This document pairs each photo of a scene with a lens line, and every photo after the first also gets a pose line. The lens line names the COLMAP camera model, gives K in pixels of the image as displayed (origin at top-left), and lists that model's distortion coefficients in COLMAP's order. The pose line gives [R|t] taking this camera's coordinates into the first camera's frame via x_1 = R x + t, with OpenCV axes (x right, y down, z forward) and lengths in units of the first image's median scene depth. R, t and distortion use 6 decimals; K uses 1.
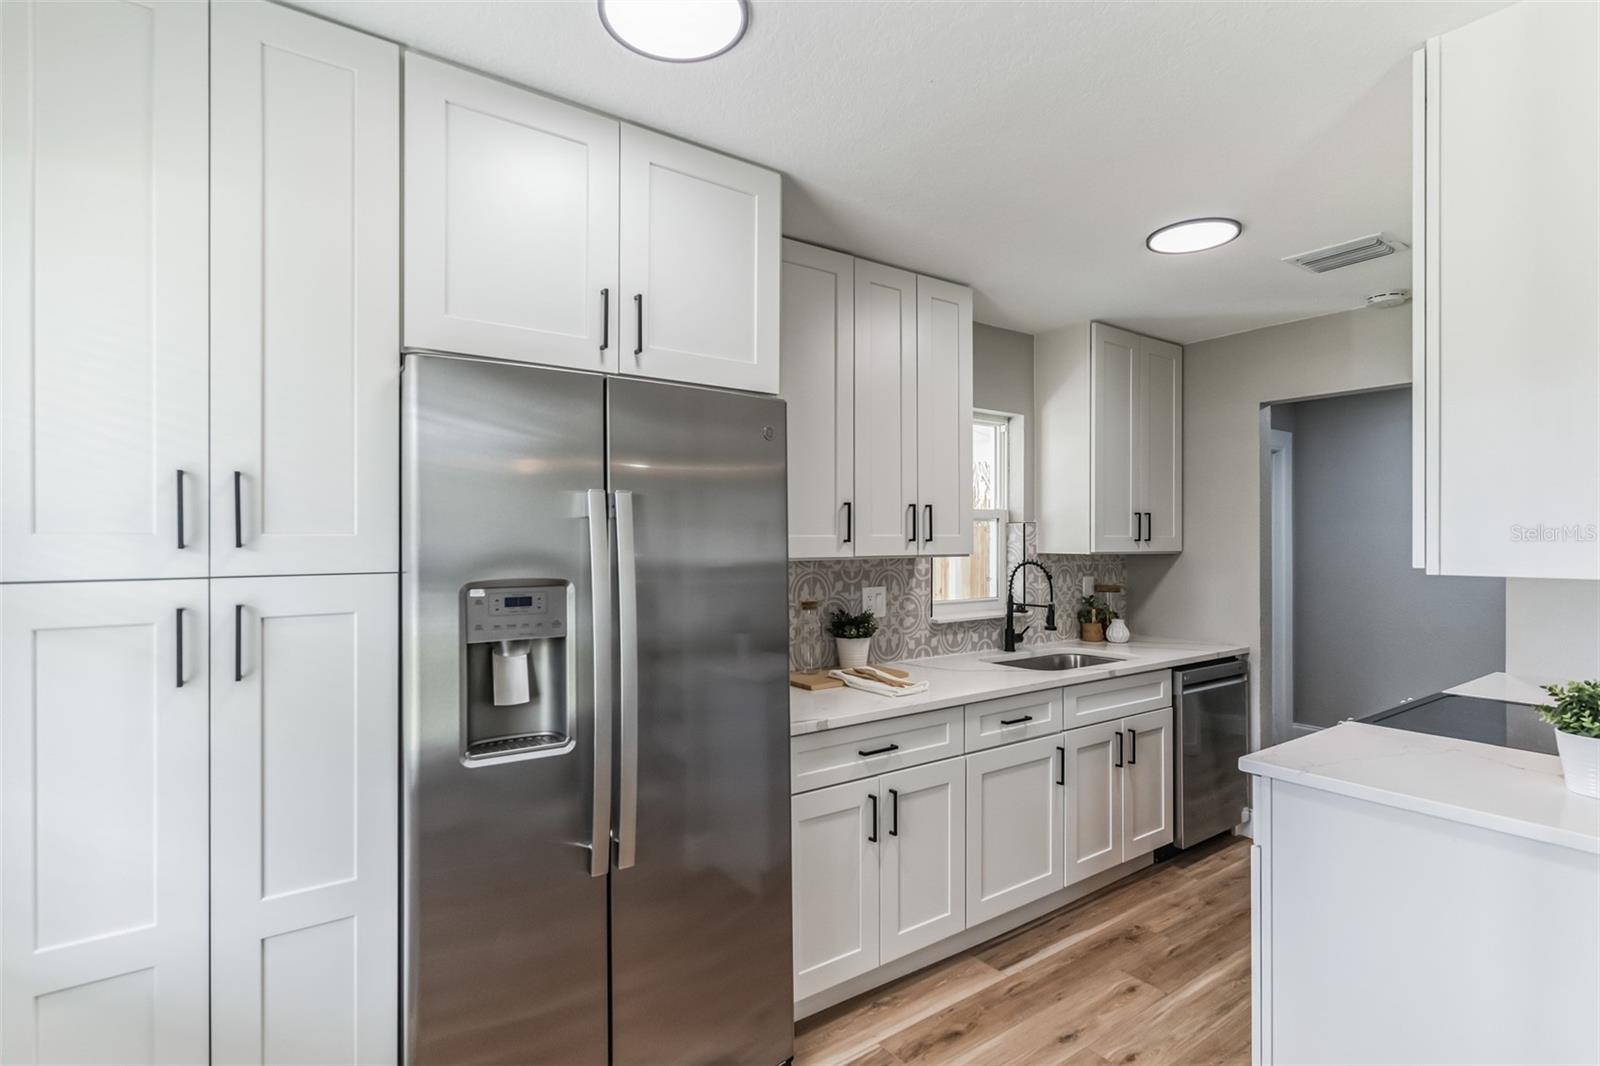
lens RADIAL K [[777.8, 0, 798.1], [0, 777.8, 543.8], [0, 0, 1]] dist [0.000126, 0.000058]
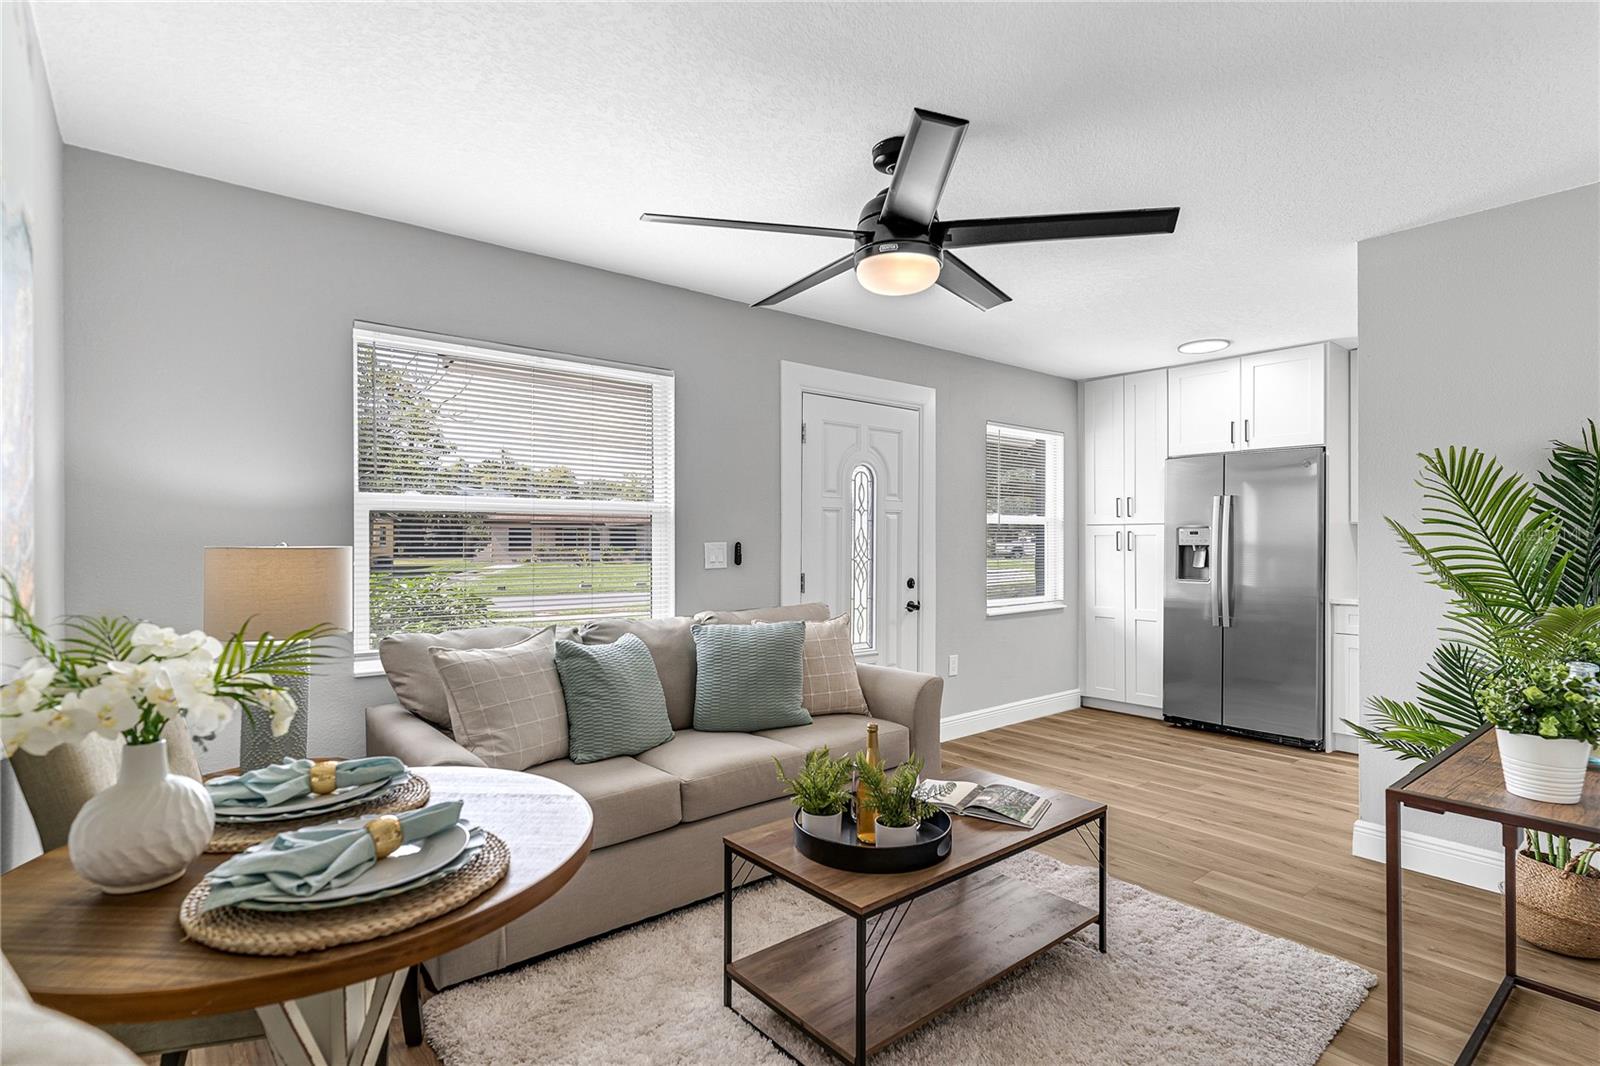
lens RADIAL K [[777.8, 0, 798.1], [0, 777.8, 543.8], [0, 0, 1]] dist [0.000126, 0.000058]
pose [[0.082711, 0.010543, -0.996518, 1.564834], [-0.005784, 0.999932, 0.010099, 0.057030], [0.996557, 0.004929, 0.082767, -0.502121]]
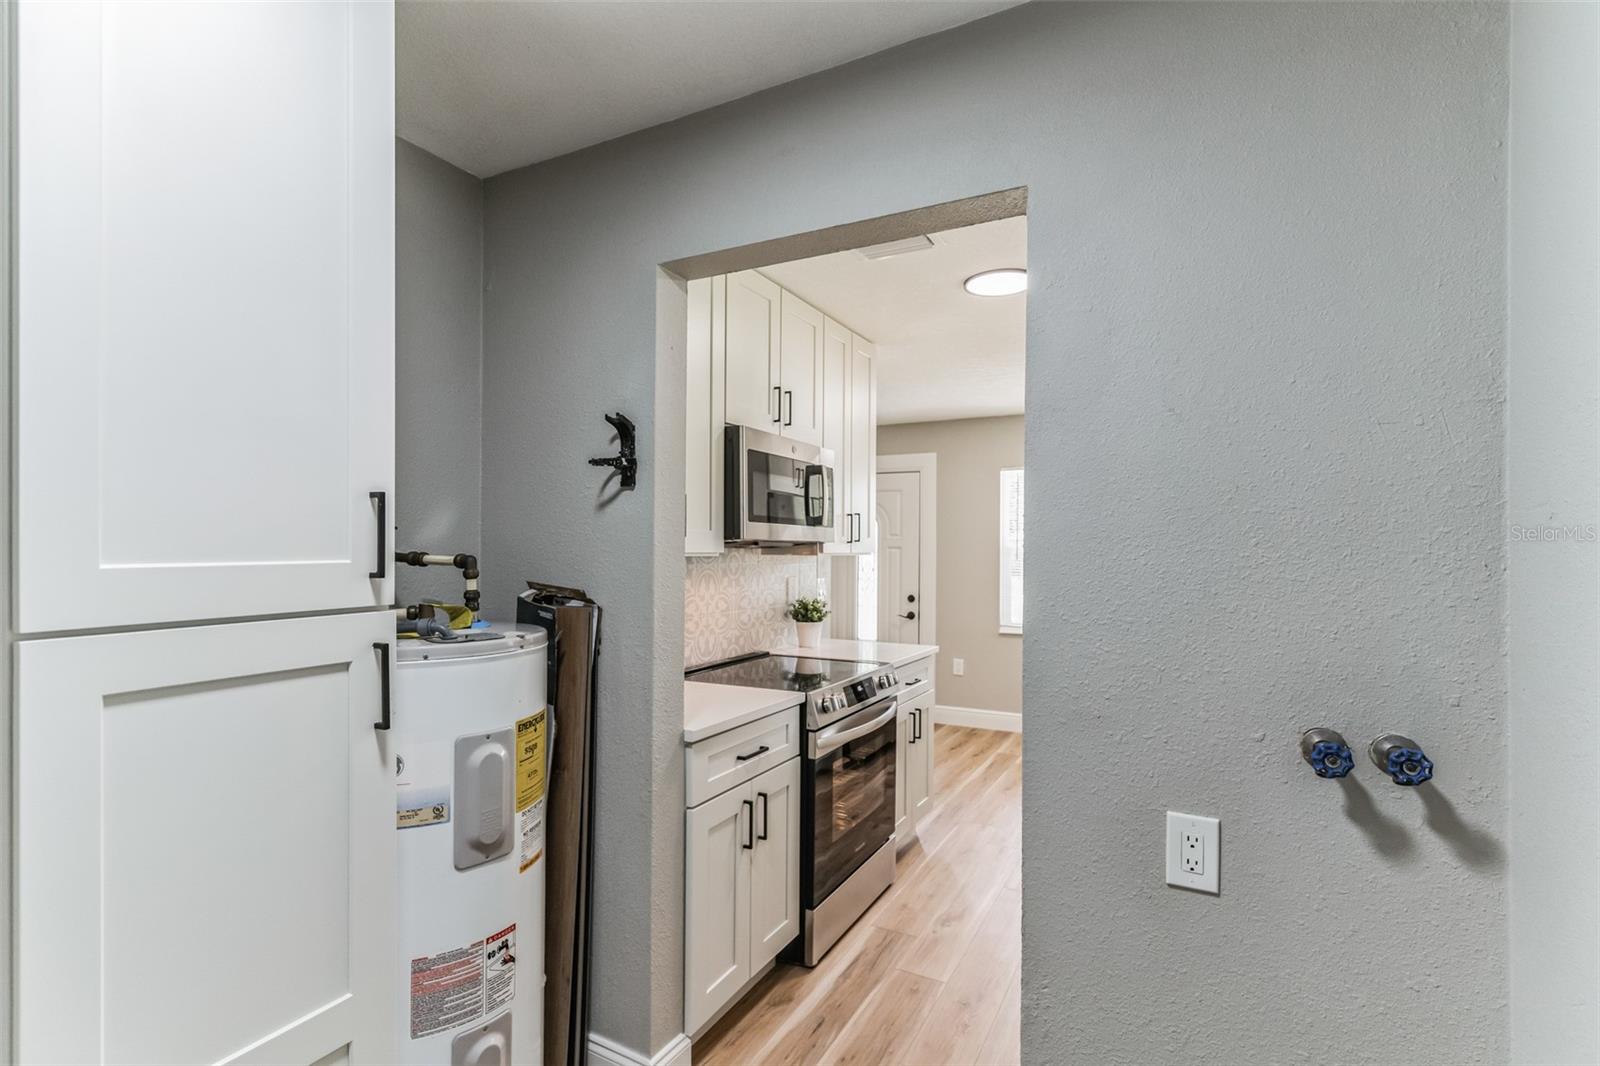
lens RADIAL K [[777.8, 0, 798.1], [0, 777.8, 543.8], [0, 0, 1]] dist [0.000126, 0.000058]
pose [[-0.891818, -0.008161, -0.452321, 1.248657], [-0.007562, 0.999967, -0.003132, 0.004767], [0.452332, 0.000627, -0.891850, 1.817706]]
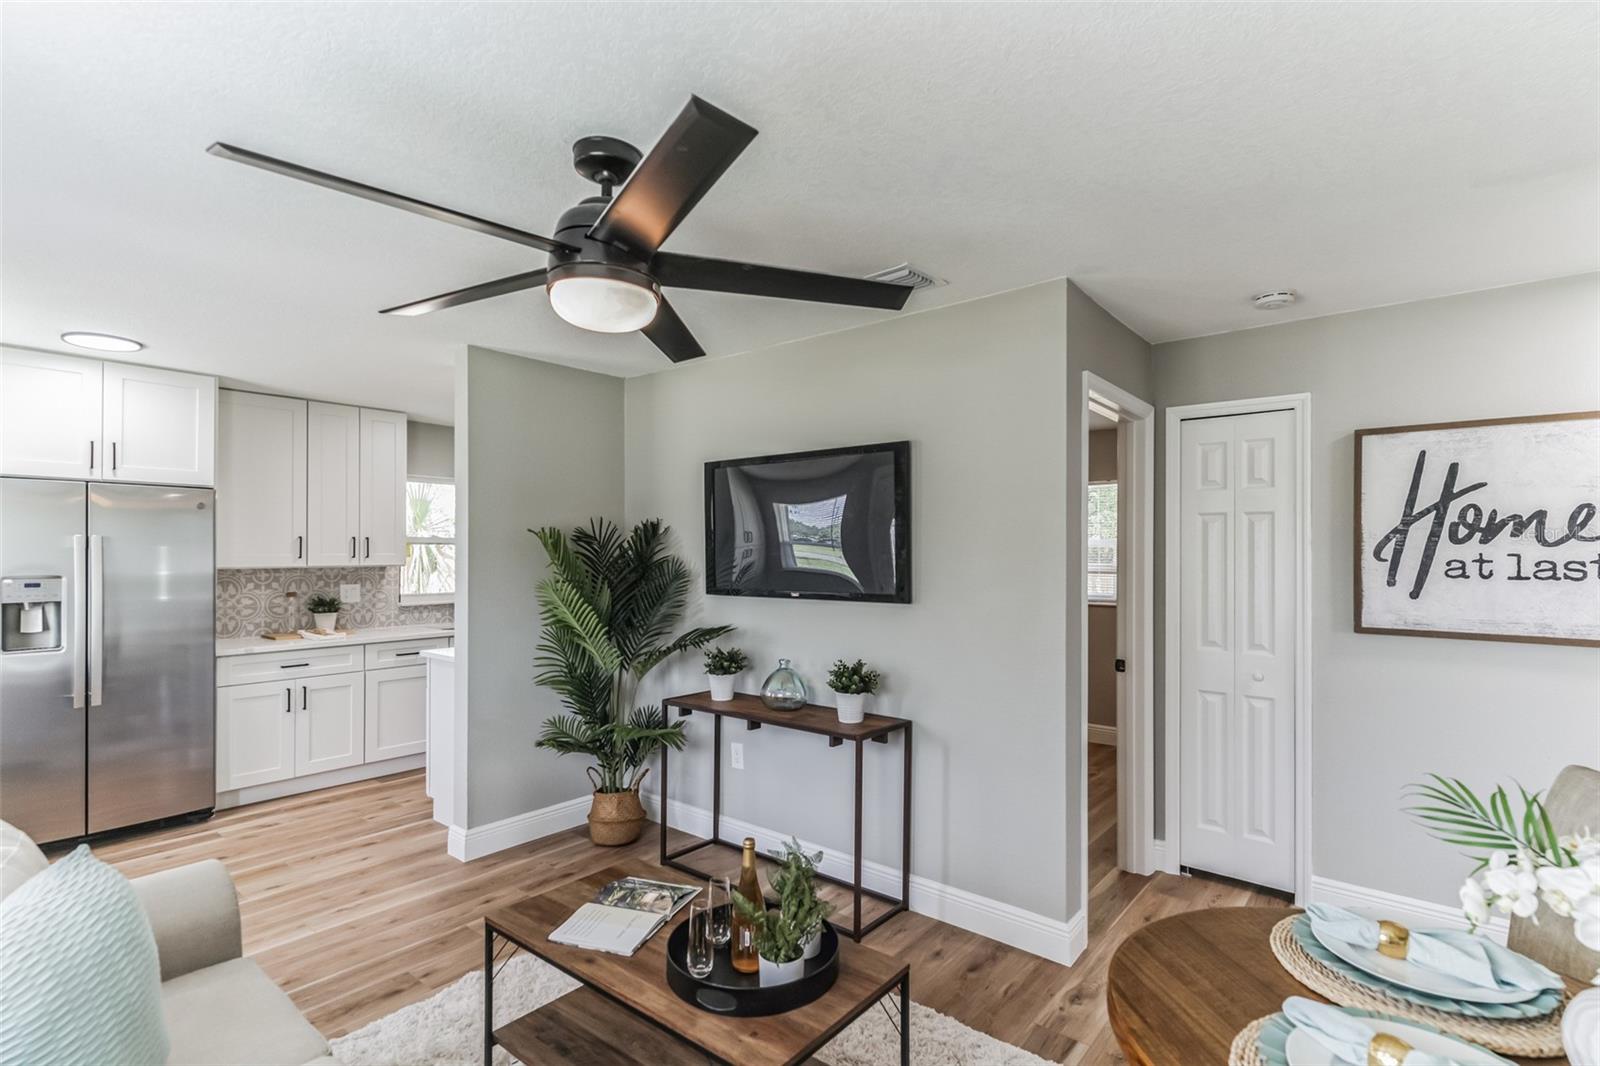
lens RADIAL K [[753.9, 0, 794.9], [0, 753.9, 551.0], [0, 0, 1]] dist [-0.001924, -0.000449]
pose [[0.966310, 0.002224, 0.257373, 0.721911], [0.000177, 0.999957, -0.009306, -0.002388], [-0.257383, 0.009038, 0.966267, -0.993168]]
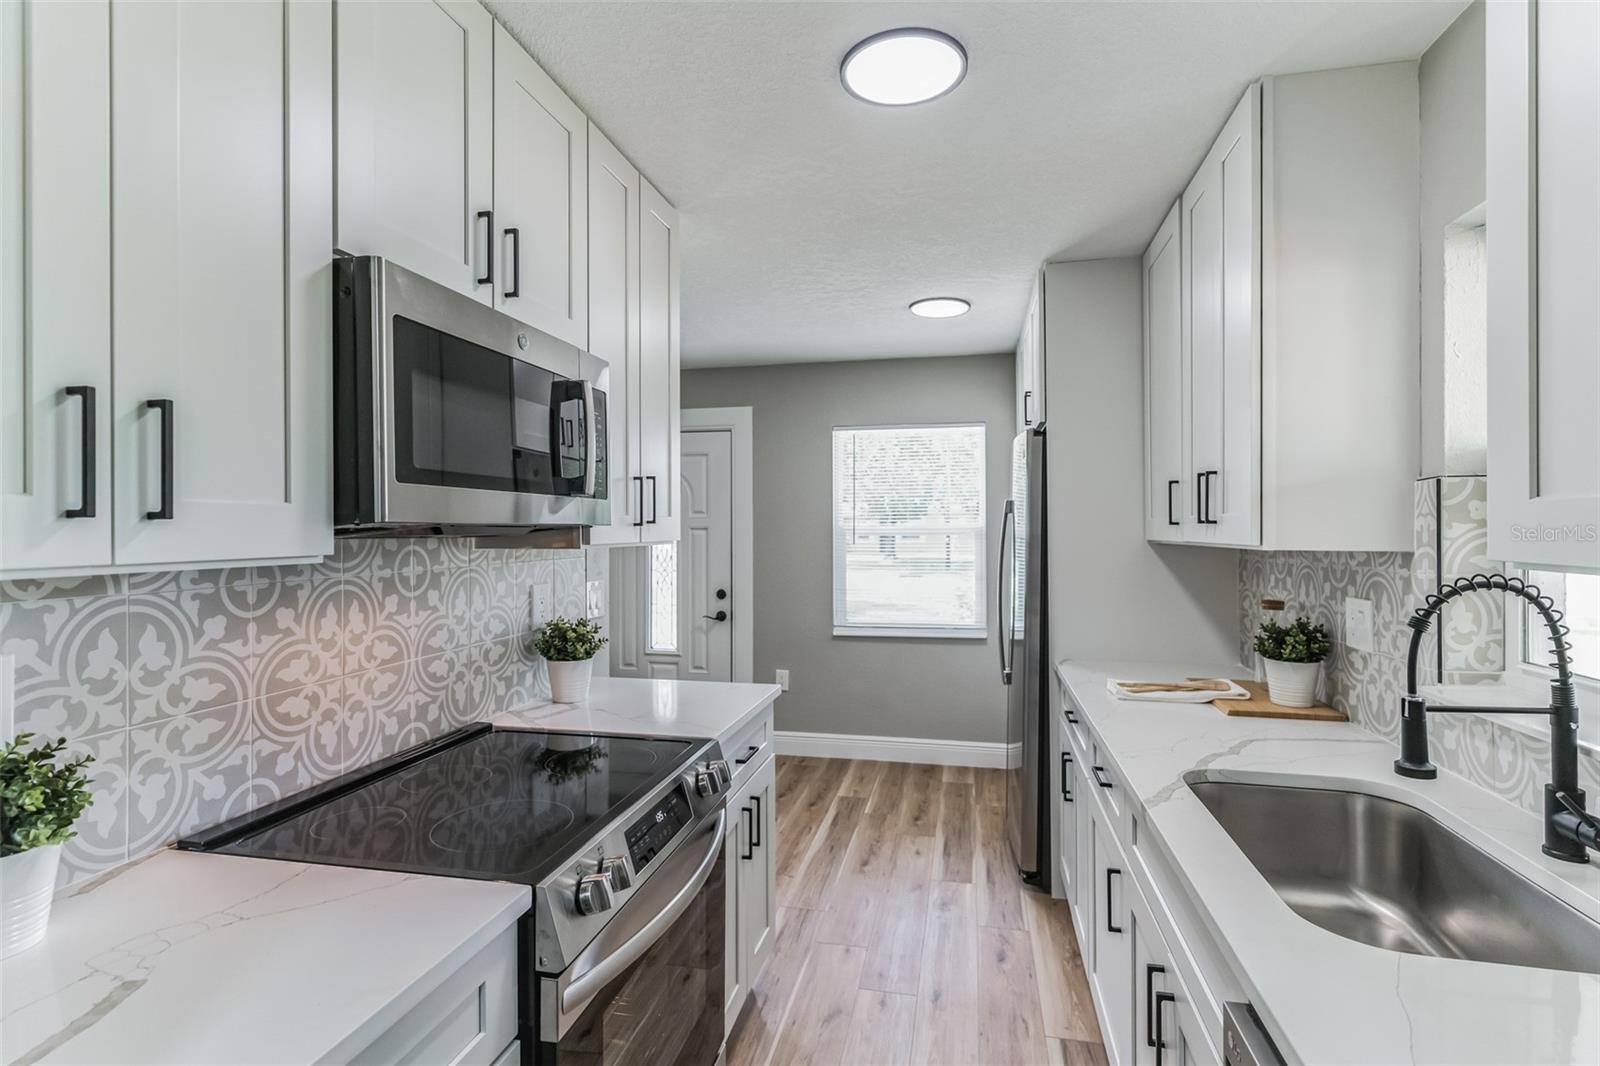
lens RADIAL K [[780.5, 0, 809.8], [0, 780.5, 529.7], [0, 0, 1]] dist [-0.000338, 0.000004]
pose [[-0.732292, 0.004472, -0.680976, 0.973322], [-0.000121, 0.999978, 0.006697, -0.003183], [0.680991, 0.004986, -0.732275, 1.358374]]
